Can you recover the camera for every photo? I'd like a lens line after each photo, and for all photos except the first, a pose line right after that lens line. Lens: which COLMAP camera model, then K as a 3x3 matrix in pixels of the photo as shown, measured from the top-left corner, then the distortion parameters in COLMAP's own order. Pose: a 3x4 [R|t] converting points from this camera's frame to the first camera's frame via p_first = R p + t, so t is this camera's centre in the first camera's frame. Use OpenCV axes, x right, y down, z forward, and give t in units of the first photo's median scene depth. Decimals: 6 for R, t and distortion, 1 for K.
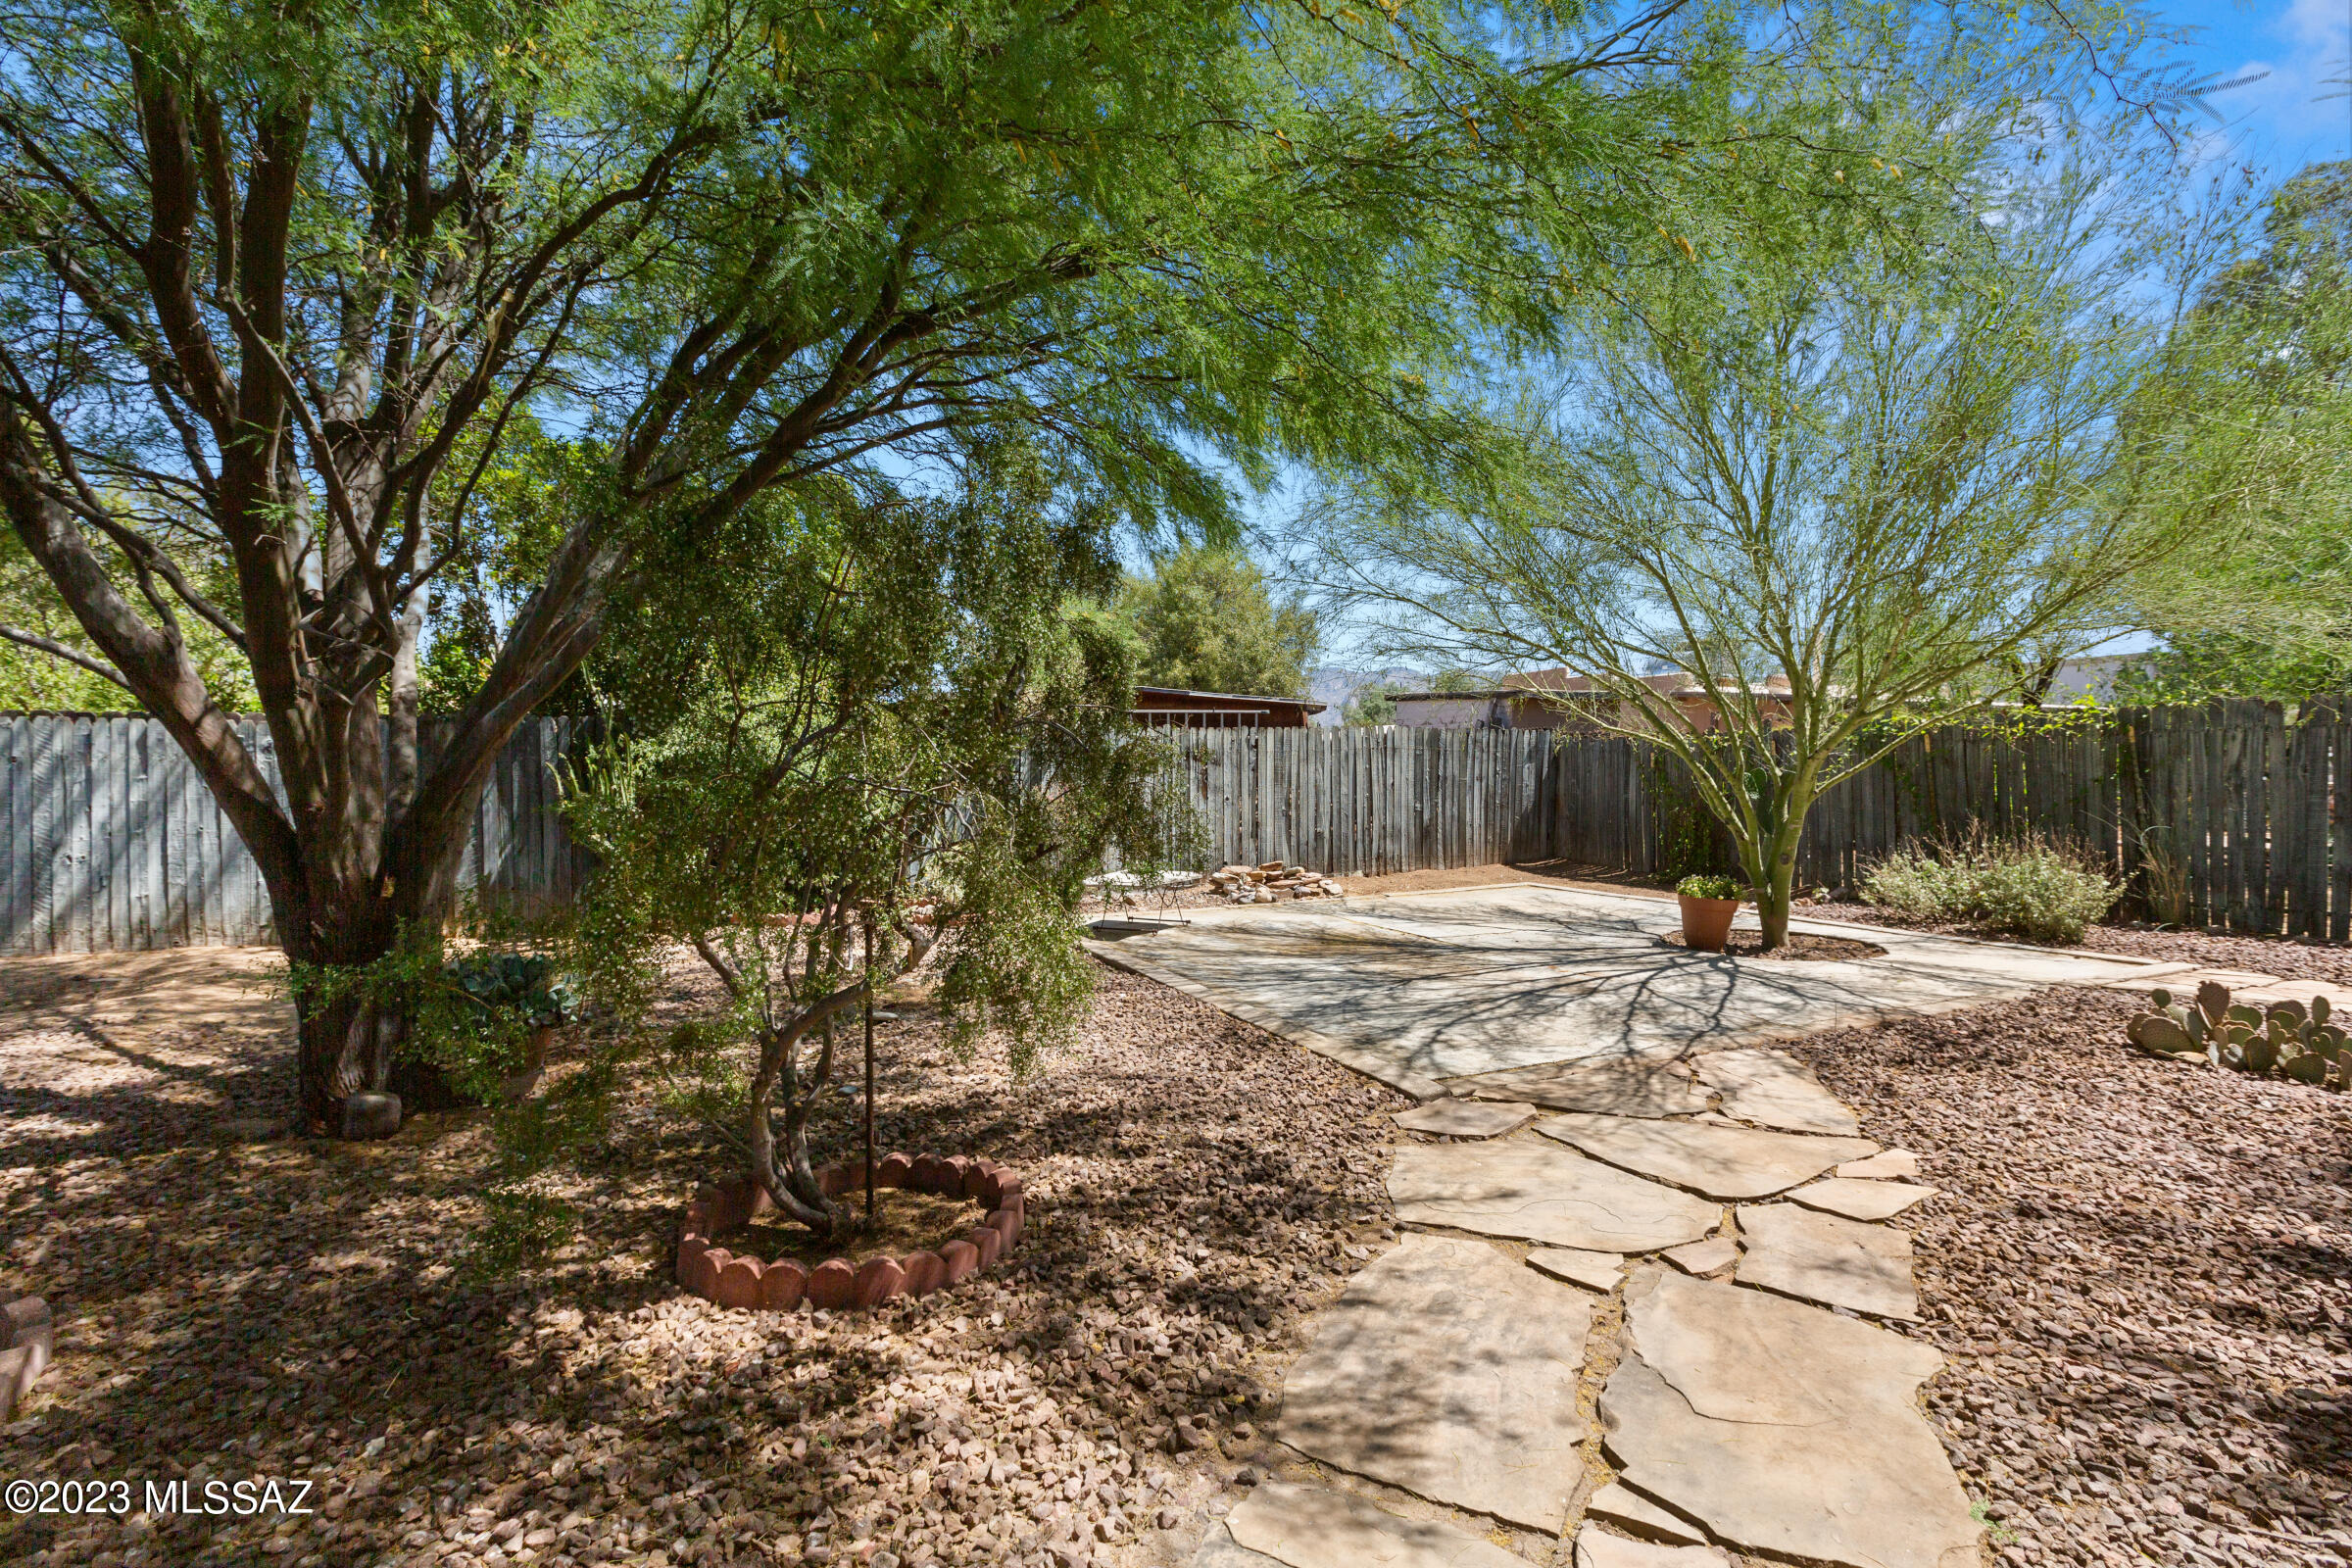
lens RADIAL K [[1042.2, 0, 1176.1], [0, 1042.2, 768.9], [0, 0, 1]] dist [0.003825, -0.001364]
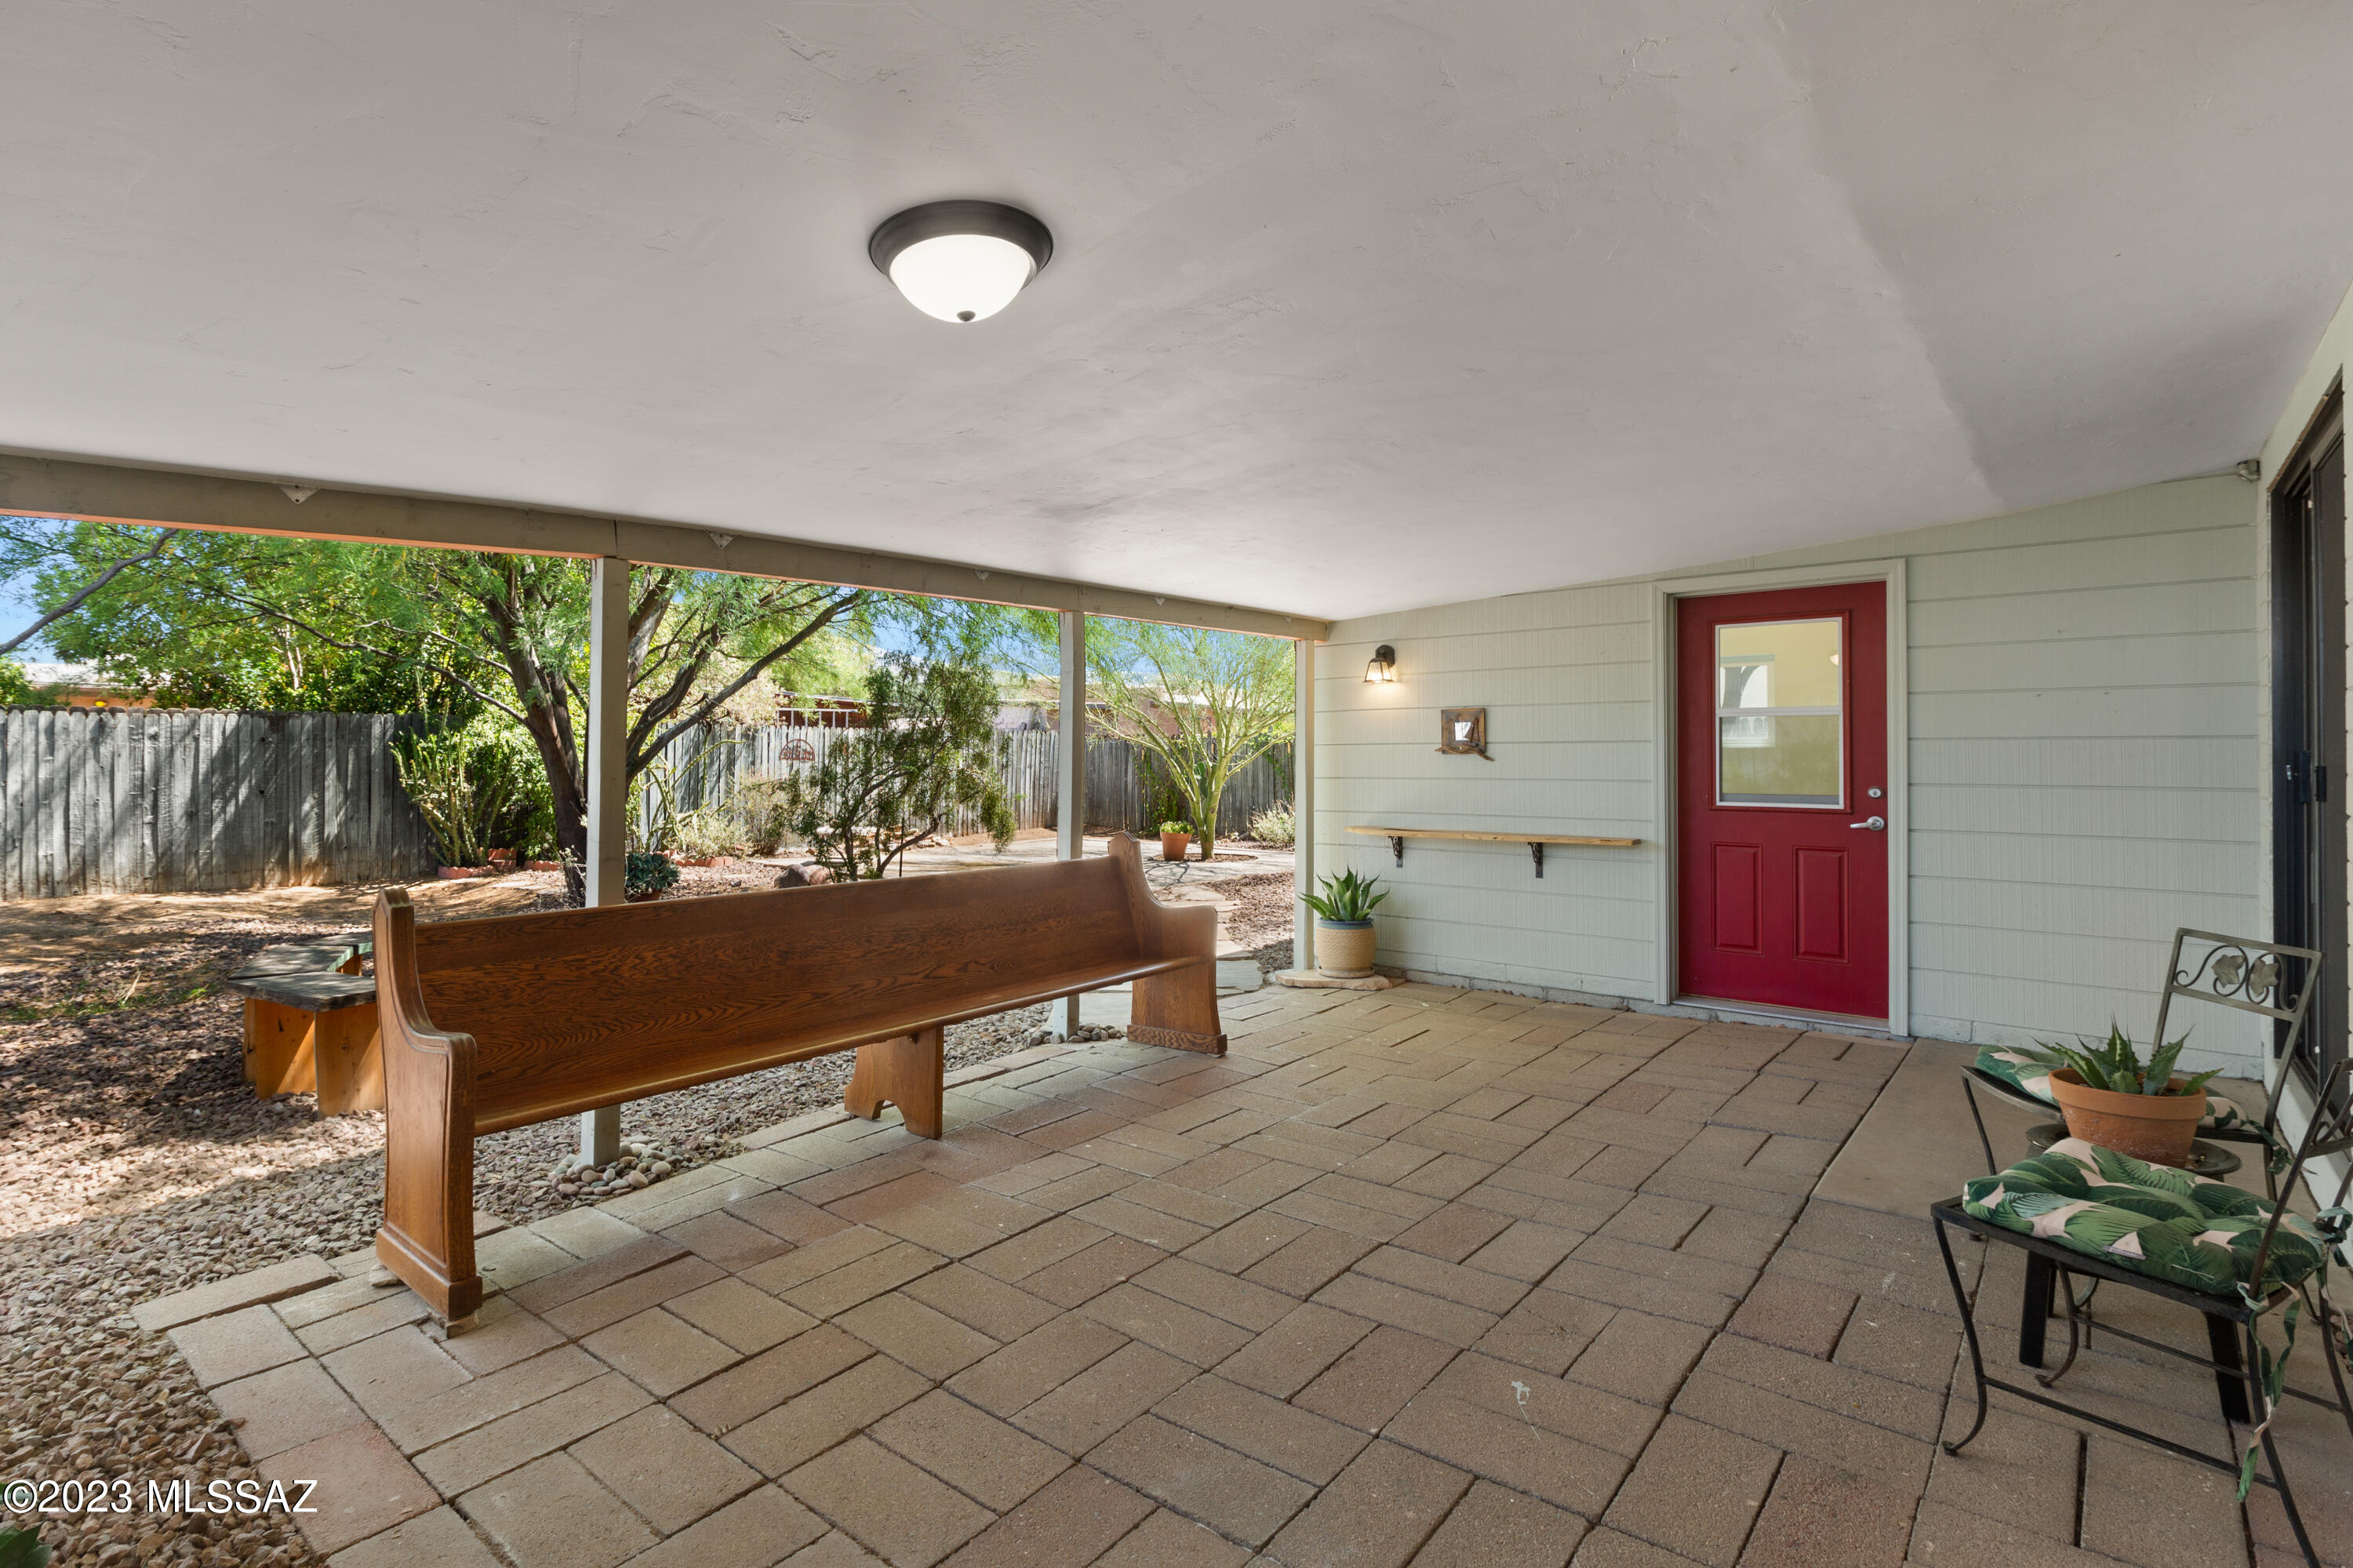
lens RADIAL K [[1151.3, 0, 1174.8], [0, 1151.3, 758.9], [0, 0, 1]] dist [-0.001233, -0.000118]
pose [[0.889400, 0.010019, 0.457019, -0.418871], [-0.012565, 0.999918, 0.002532, -0.010711], [-0.456956, -0.007995, 0.889453, -0.803696]]
